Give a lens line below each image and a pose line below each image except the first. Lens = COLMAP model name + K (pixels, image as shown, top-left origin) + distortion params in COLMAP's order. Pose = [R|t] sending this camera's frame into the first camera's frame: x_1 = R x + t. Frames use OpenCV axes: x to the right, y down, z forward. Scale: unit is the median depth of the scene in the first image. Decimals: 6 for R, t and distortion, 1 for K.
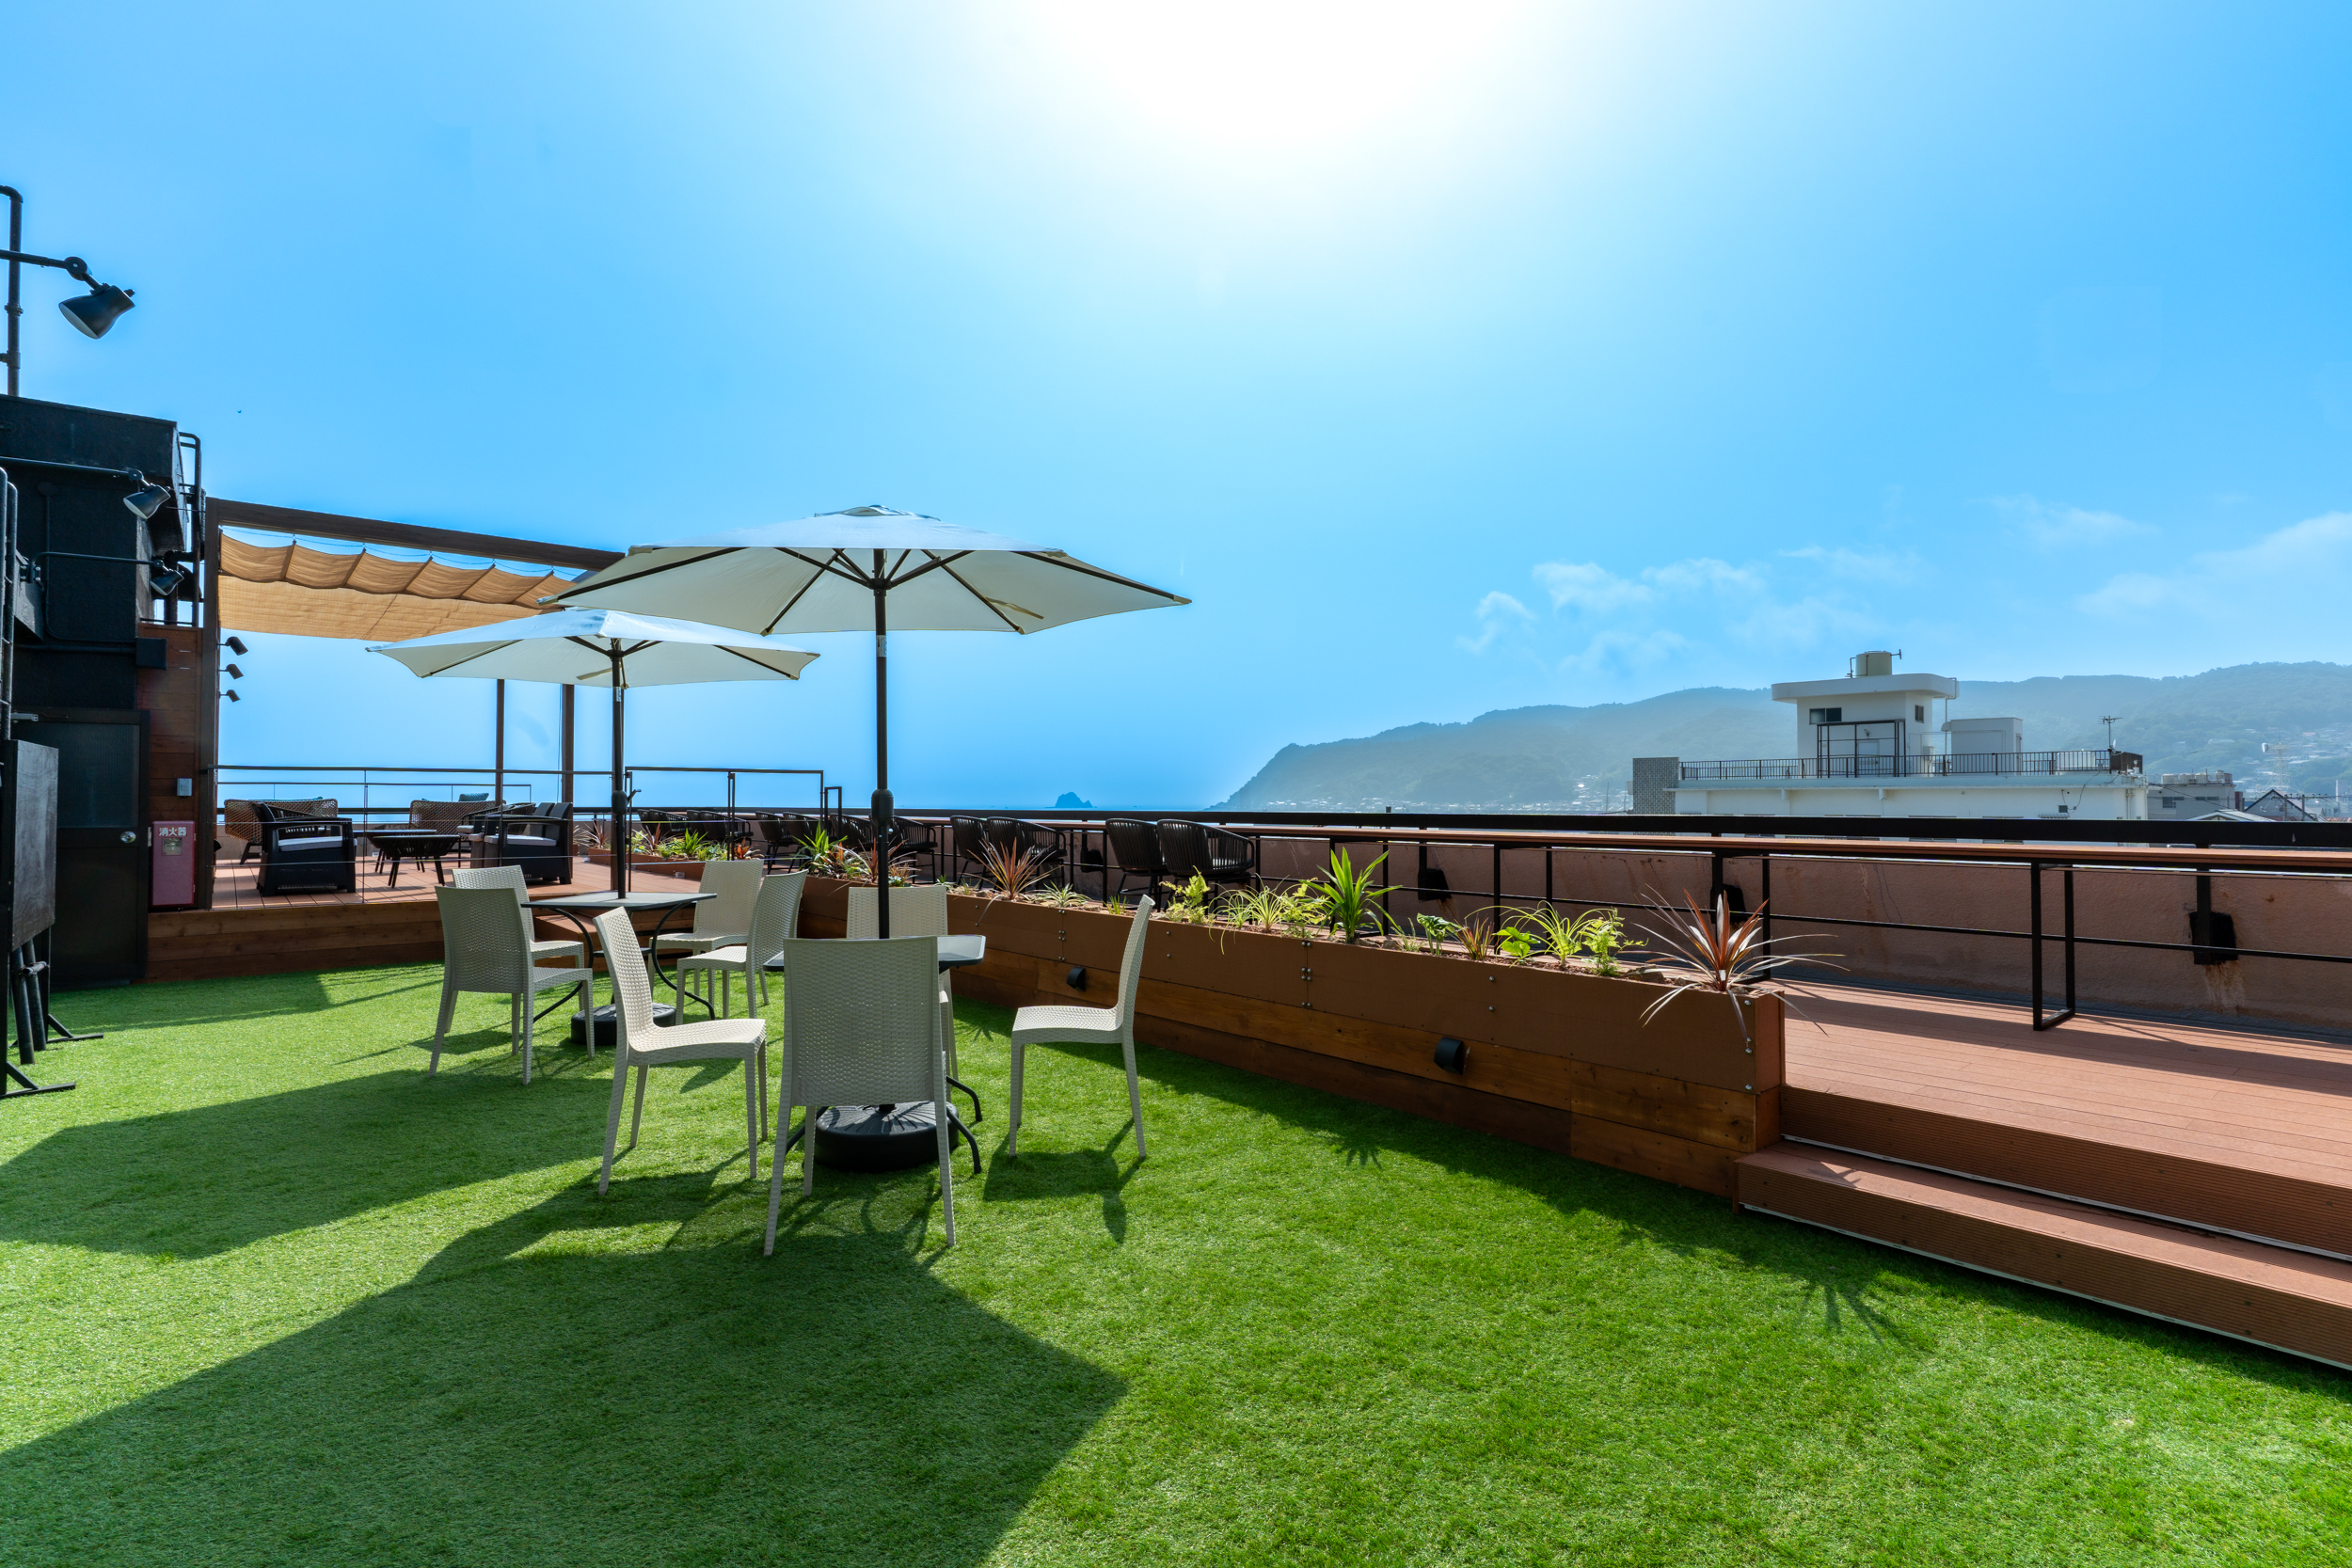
lens RADIAL K [[1105.0, 0, 1162.9], [0, 1105.0, 777.6], [0, 0, 1]] dist [-0.000190, 0.000064]
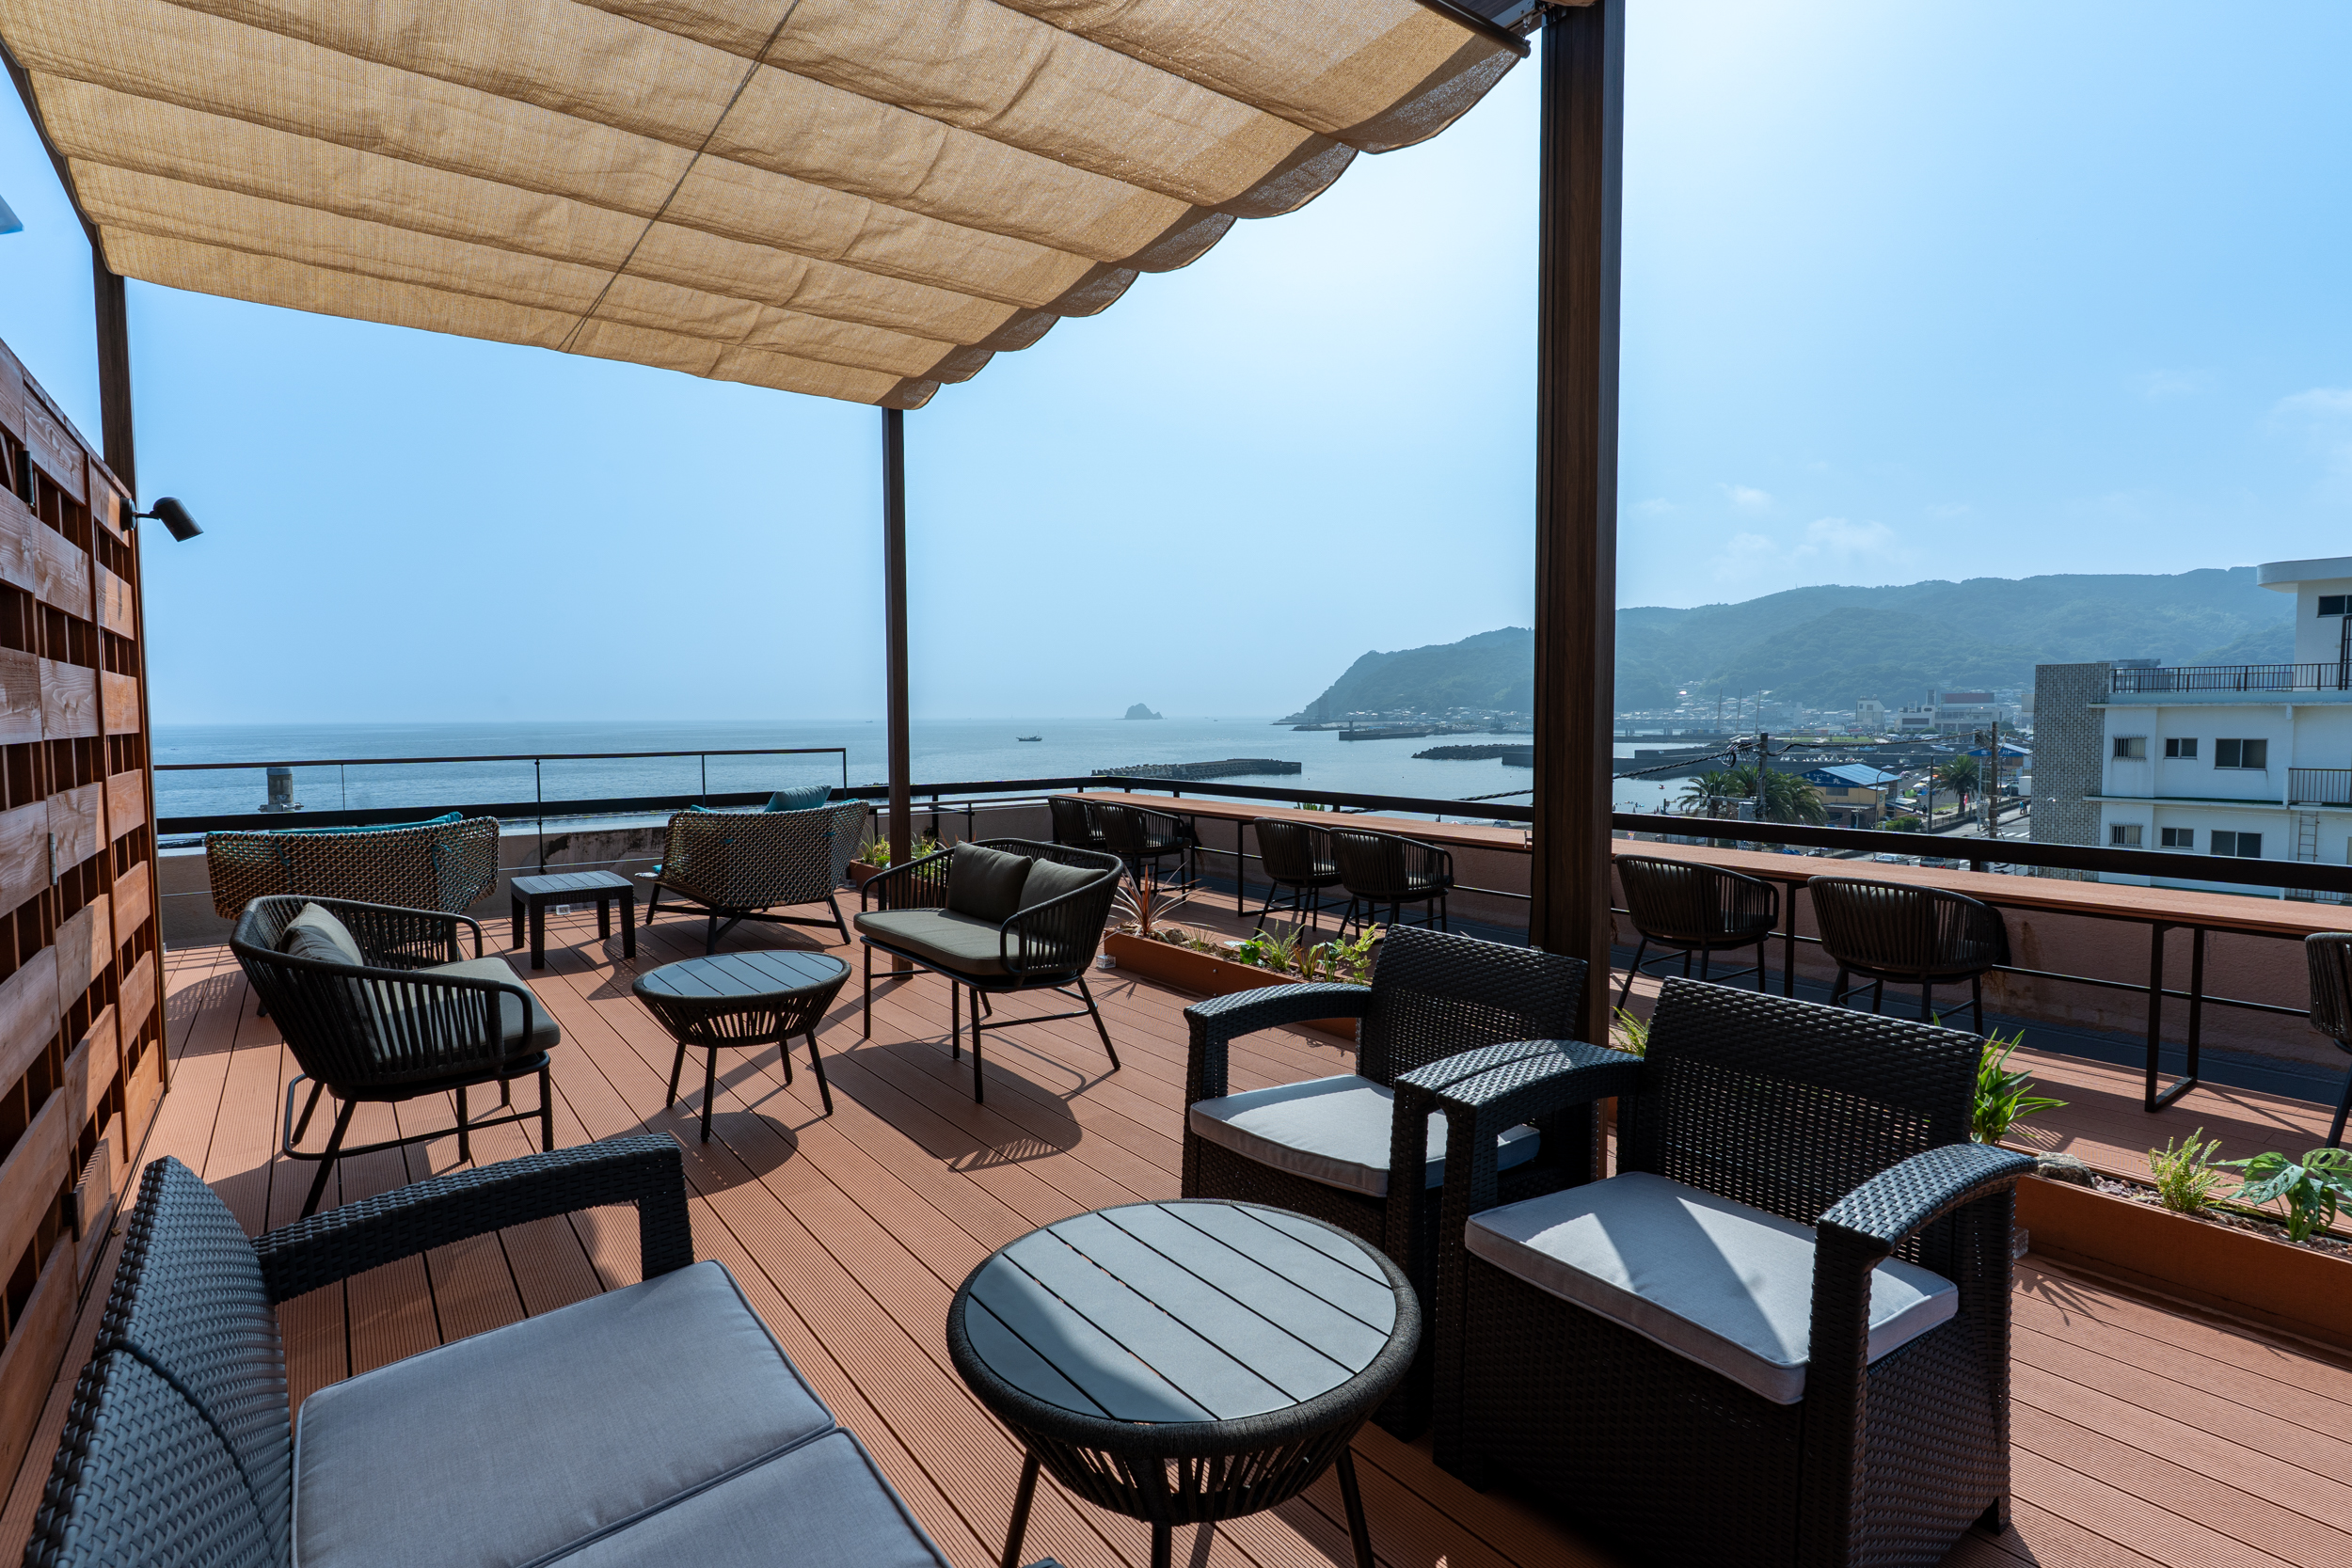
lens RADIAL K [[1139.9, 0, 1166.0], [0, 1139.9, 780.2], [0, 0, 1]] dist [0.000902, -0.000219]
pose [[0.997990, -0.002760, -0.063312, -0.653057], [0.007861, 0.996726, 0.080466, -0.031105], [0.062882, -0.080802, 0.994745, 0.828354]]
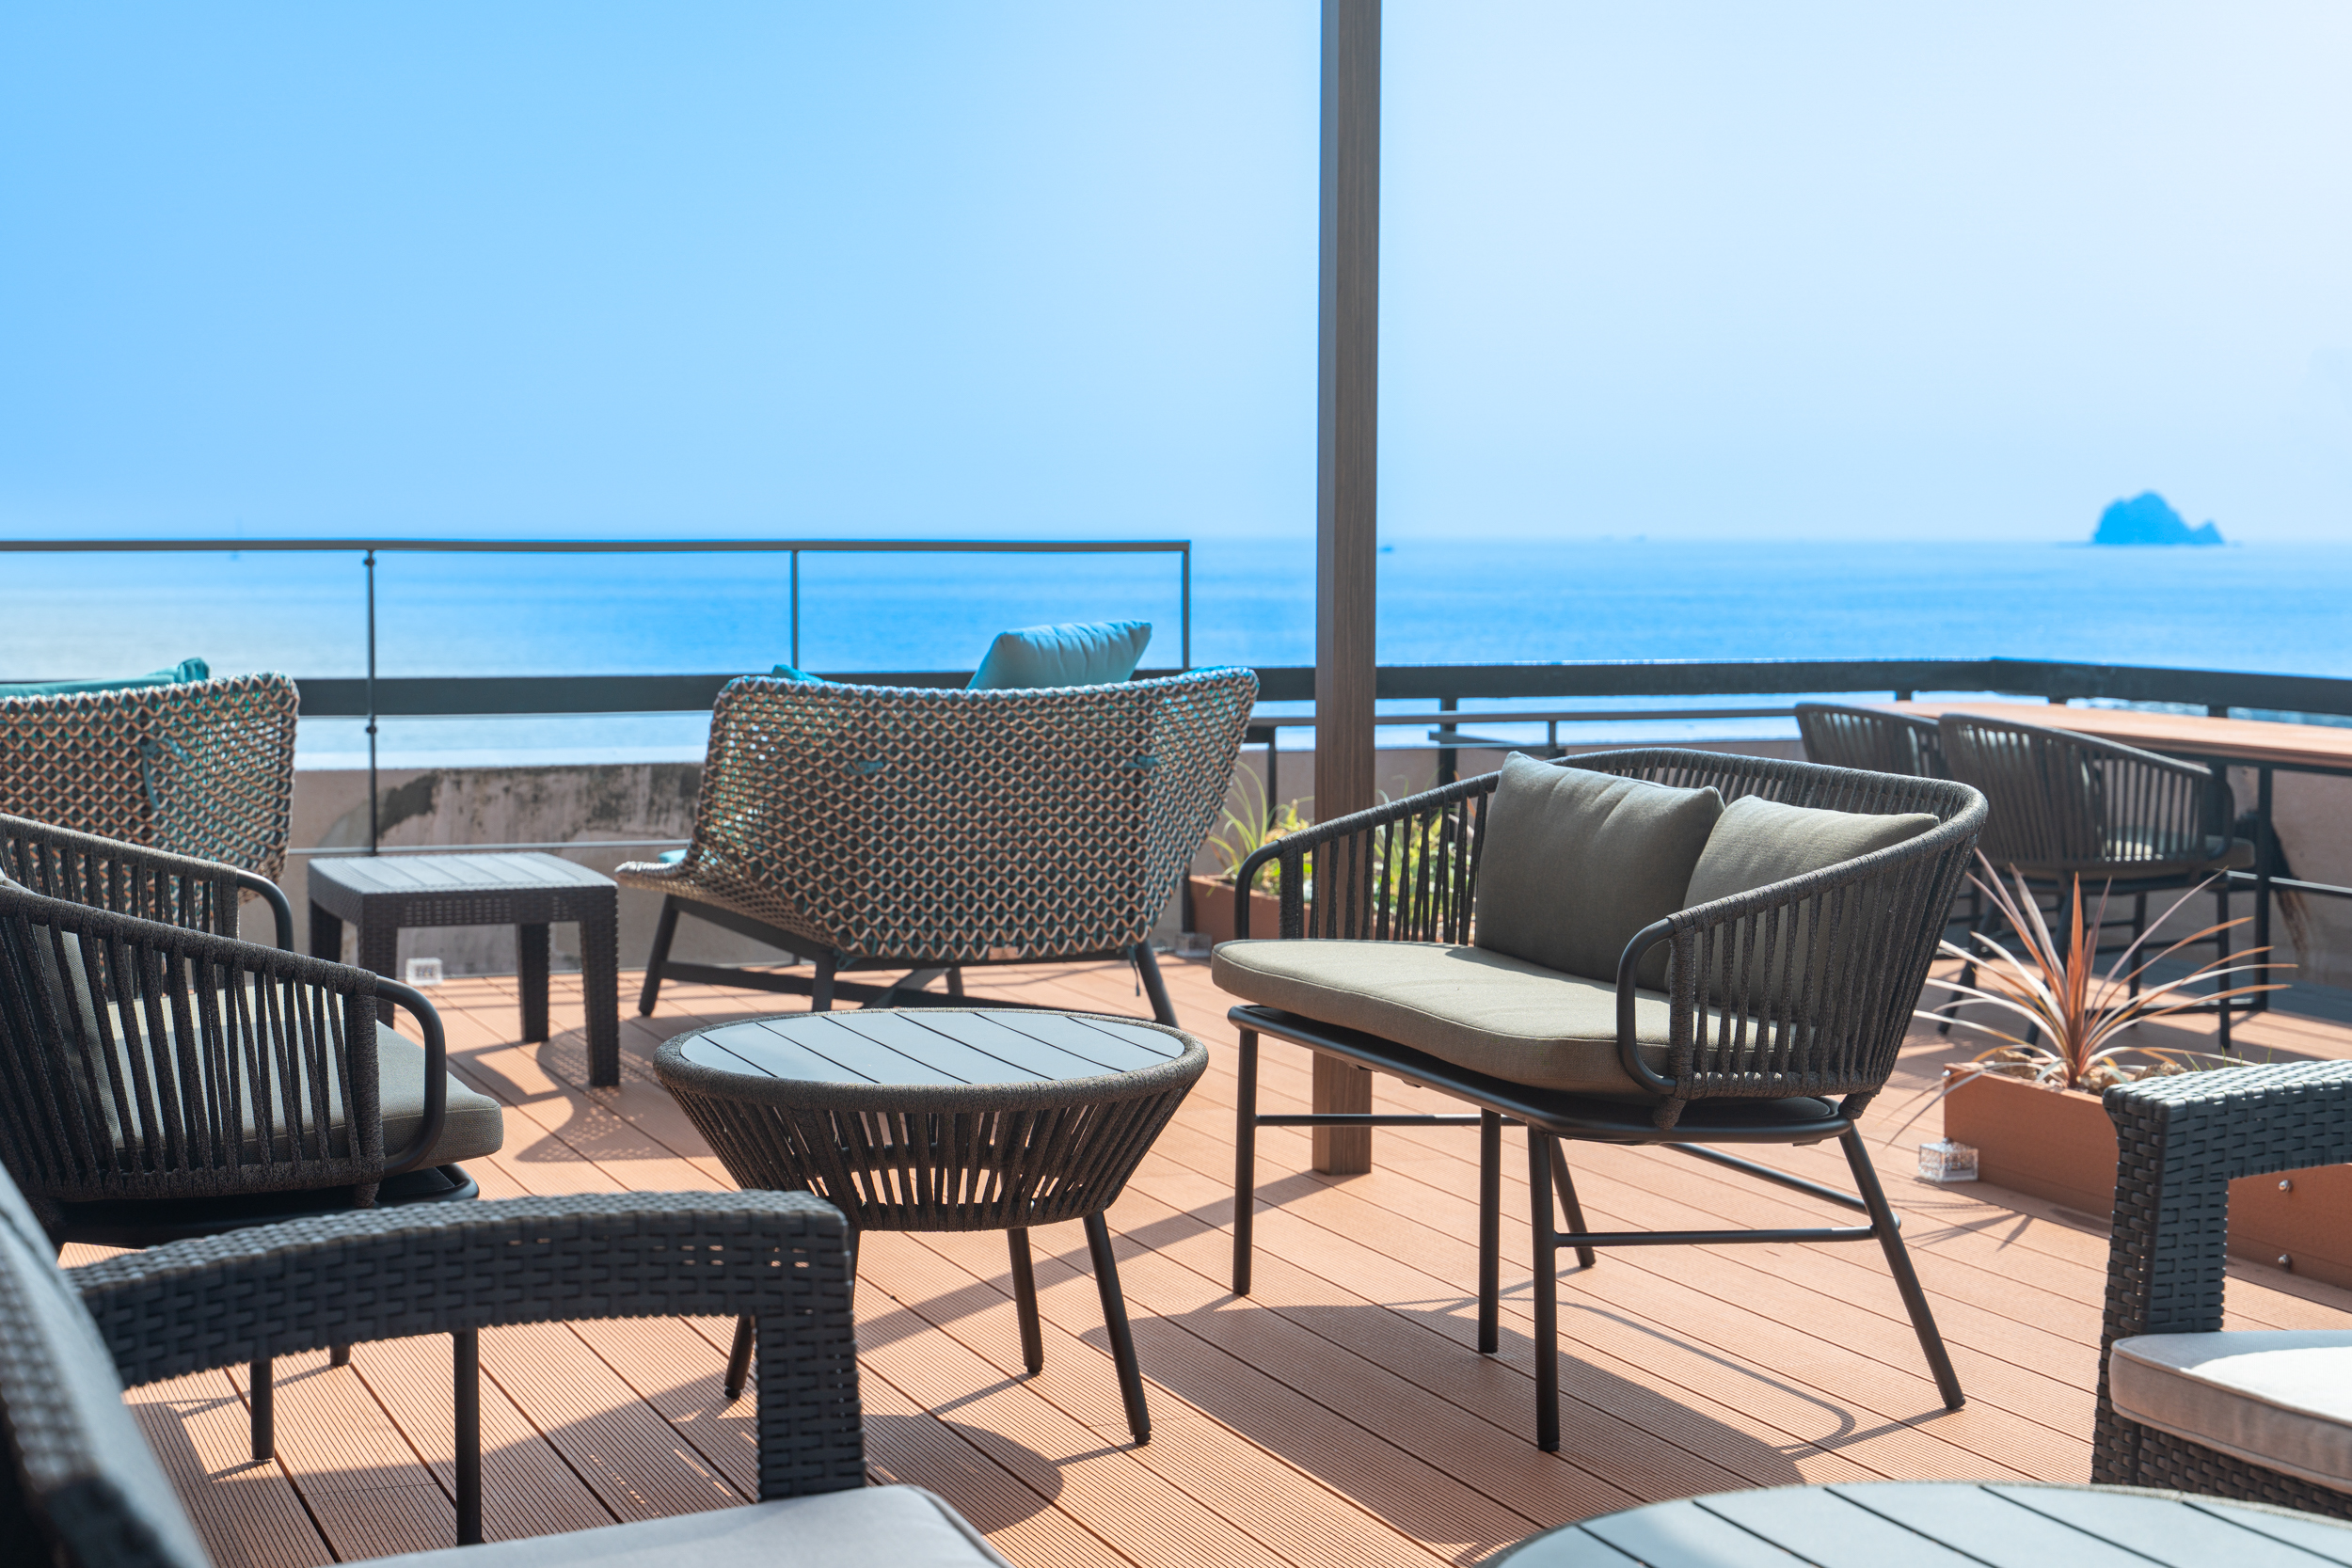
lens RADIAL K [[3769.5, 0, 1144.1], [0, 3769.5, 783.6], [0, 0, 1]] dist [-0.006443, 0.023688]
pose [[0.940954, 0.025971, -0.337537, -0.636982], [0.004650, 0.995967, 0.089596, -0.013068], [0.338502, -0.085875, 0.937039, 0.770529]]
